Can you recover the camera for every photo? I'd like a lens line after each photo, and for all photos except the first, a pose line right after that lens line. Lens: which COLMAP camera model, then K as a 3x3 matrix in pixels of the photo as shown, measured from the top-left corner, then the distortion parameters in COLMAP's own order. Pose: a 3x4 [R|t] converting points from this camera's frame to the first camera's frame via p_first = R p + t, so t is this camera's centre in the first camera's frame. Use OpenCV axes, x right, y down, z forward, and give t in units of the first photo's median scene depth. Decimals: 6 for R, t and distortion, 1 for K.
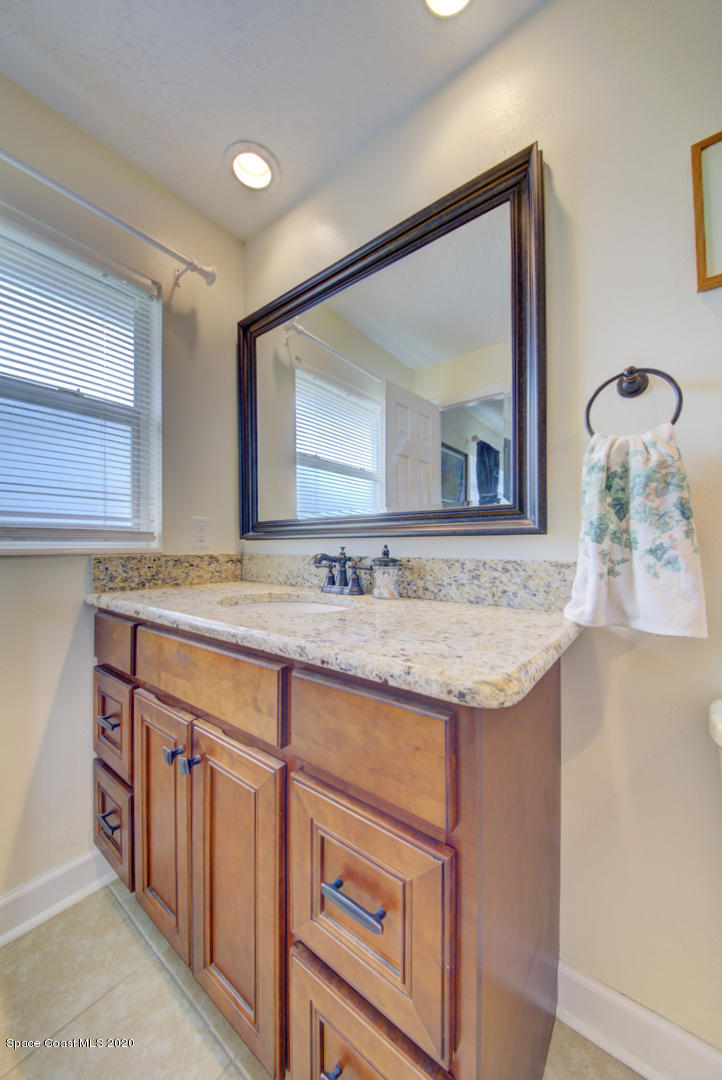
lens RADIAL K [[378.0, 0, 361.0], [0, 378.0, 540.0], [0, 0, 1]] dist [0.022684, -0.014388]
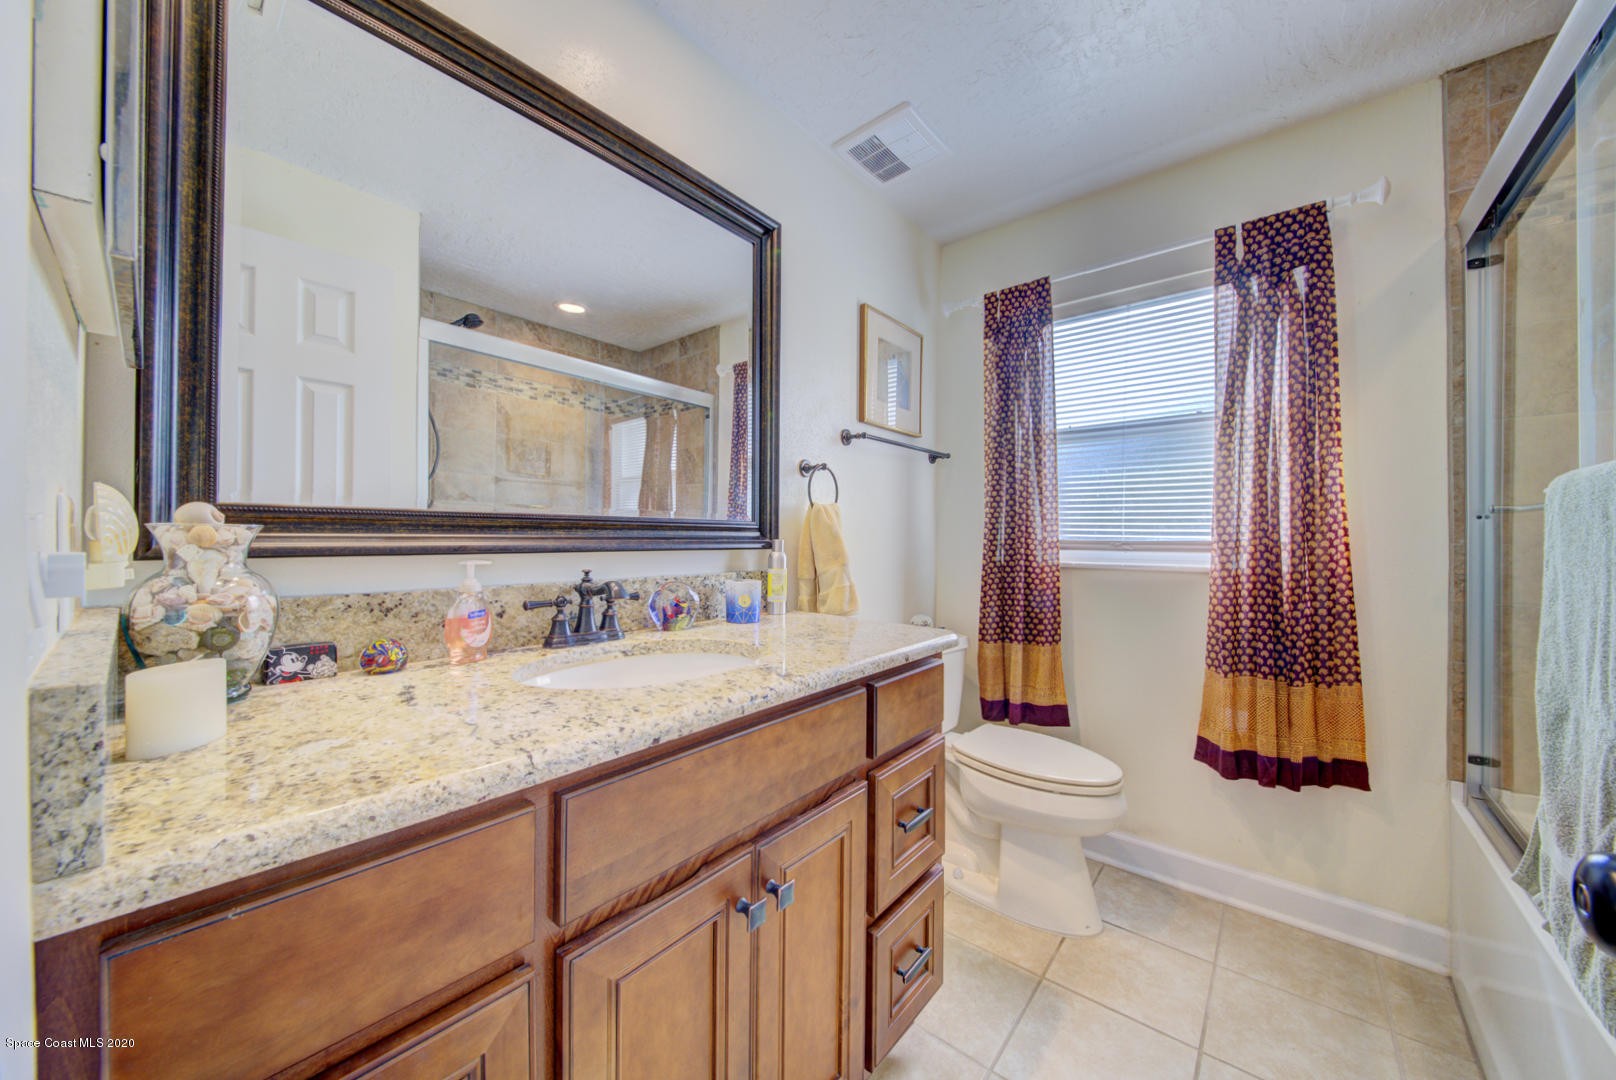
lens RADIAL K [[565.6, 0, 808.0], [0, 565.6, 540.0], [0, 0, 1]] dist [0.022684, -0.014388]
pose [[0.036029, 0.004824, 0.999339, -1.164348], [-0.017561, 0.999837, -0.004194, -0.039252], [-0.999196, -0.017398, 0.036108, 0.727482]]
